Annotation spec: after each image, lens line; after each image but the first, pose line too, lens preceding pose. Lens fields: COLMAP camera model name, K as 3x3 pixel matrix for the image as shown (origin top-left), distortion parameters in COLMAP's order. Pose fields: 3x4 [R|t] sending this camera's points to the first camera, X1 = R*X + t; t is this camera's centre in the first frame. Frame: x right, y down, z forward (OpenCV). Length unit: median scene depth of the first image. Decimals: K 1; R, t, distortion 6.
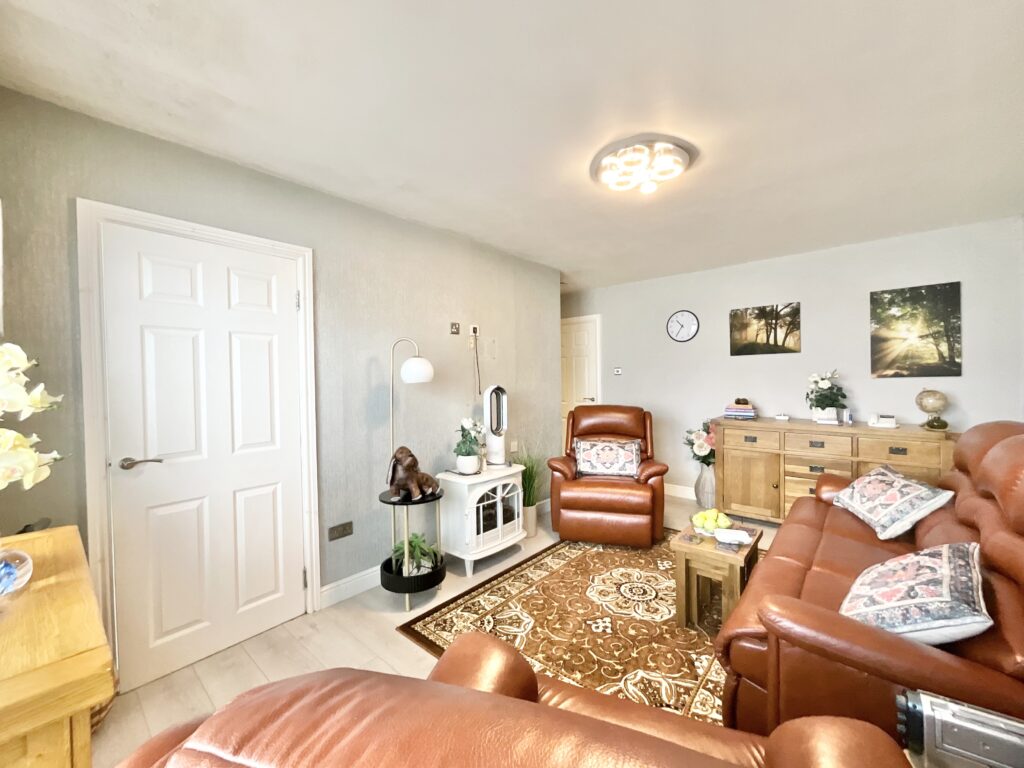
lens RADIAL K [[415.4, 0, 504.6], [0, 415.4, 386.0], [0, 0, 1]] dist [-0.000438, 0.000793]
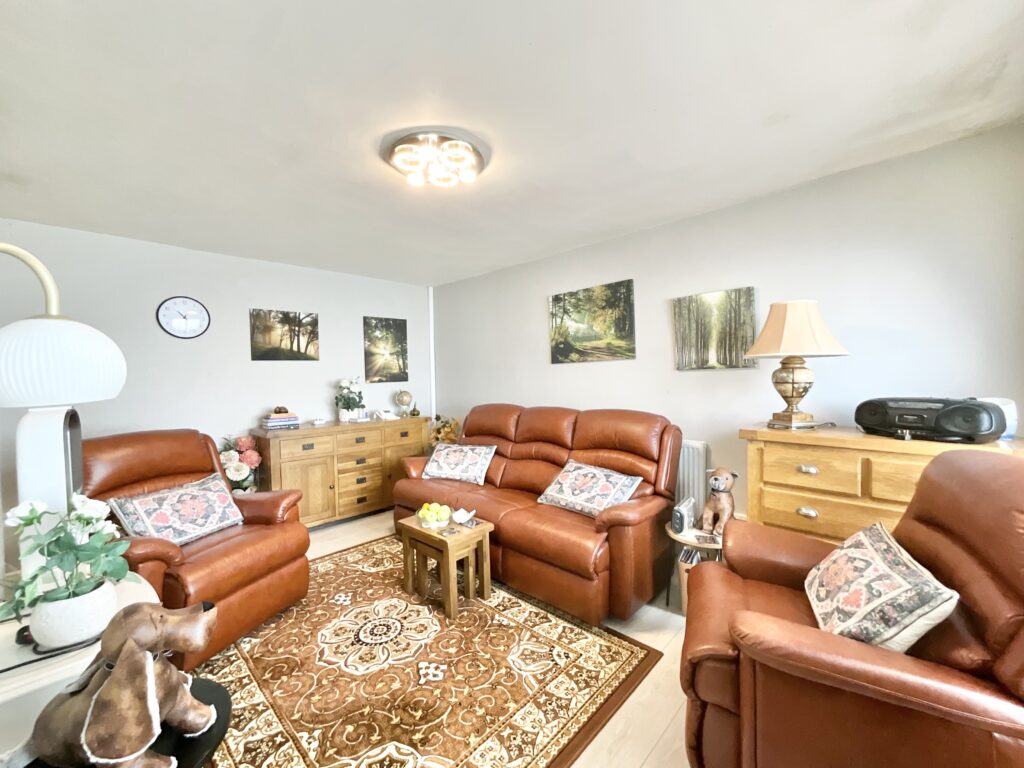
lens RADIAL K [[415.4, 0, 514.1], [0, 415.4, 389.1], [0, 0, 1]] dist [-0.000438, 0.000793]
pose [[0.035036, -0.021304, 0.999159, -0.404042], [0.039977, 0.999002, 0.019899, -0.009118], [-0.998586, 0.039246, 0.035853, 0.523279]]
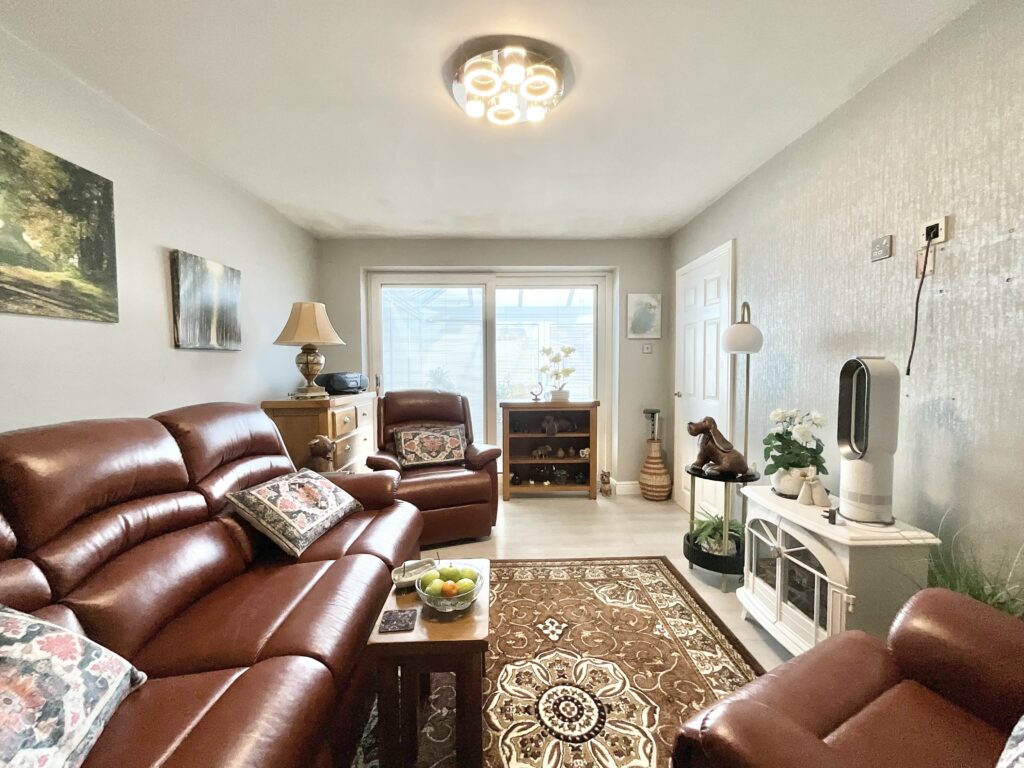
lens RADIAL K [[415.4, 0, 514.2], [0, 415.4, 383.1], [0, 0, 1]] dist [-0.000438, 0.000793]
pose [[-0.724135, 0.049794, -0.687858, 0.586719], [0.008196, 0.997941, 0.063613, -0.000238], [0.689609, 0.040427, -0.723052, 1.050906]]
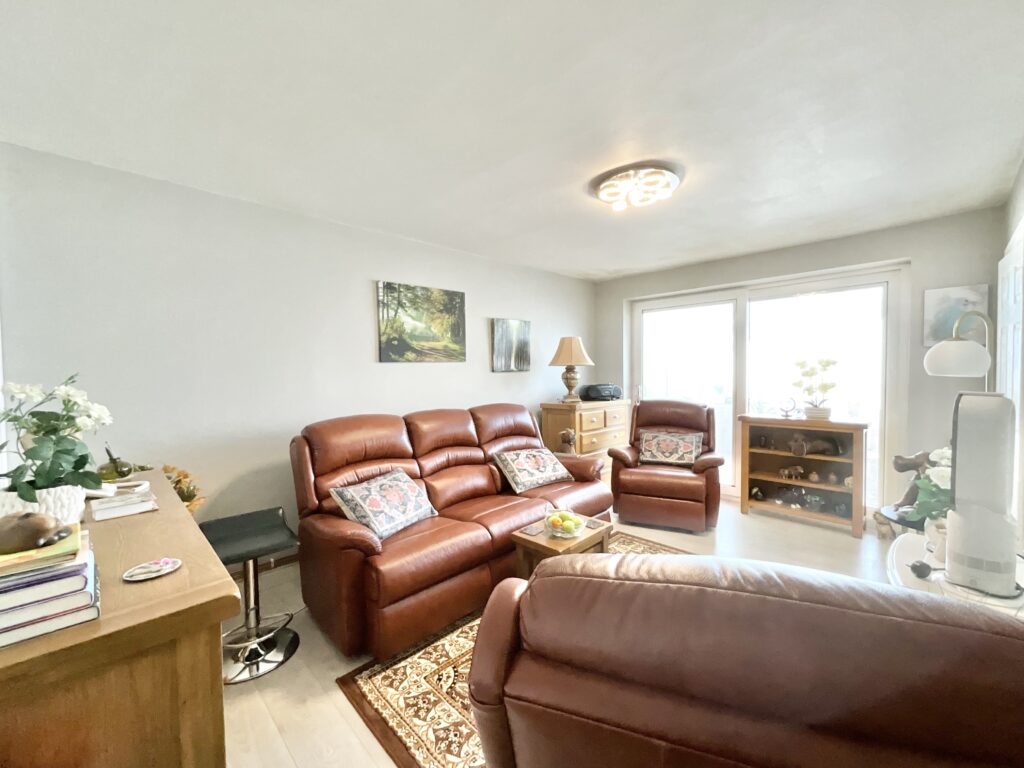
lens RADIAL K [[415.4, 0, 514.5], [0, 415.4, 383.9], [0, 0, 1]] dist [-0.000438, 0.000793]
pose [[-0.998444, 0.027341, 0.048596, 0.397683], [0.029516, 0.998568, 0.044615, -0.036107], [-0.047307, 0.045980, -0.997822, 1.397040]]
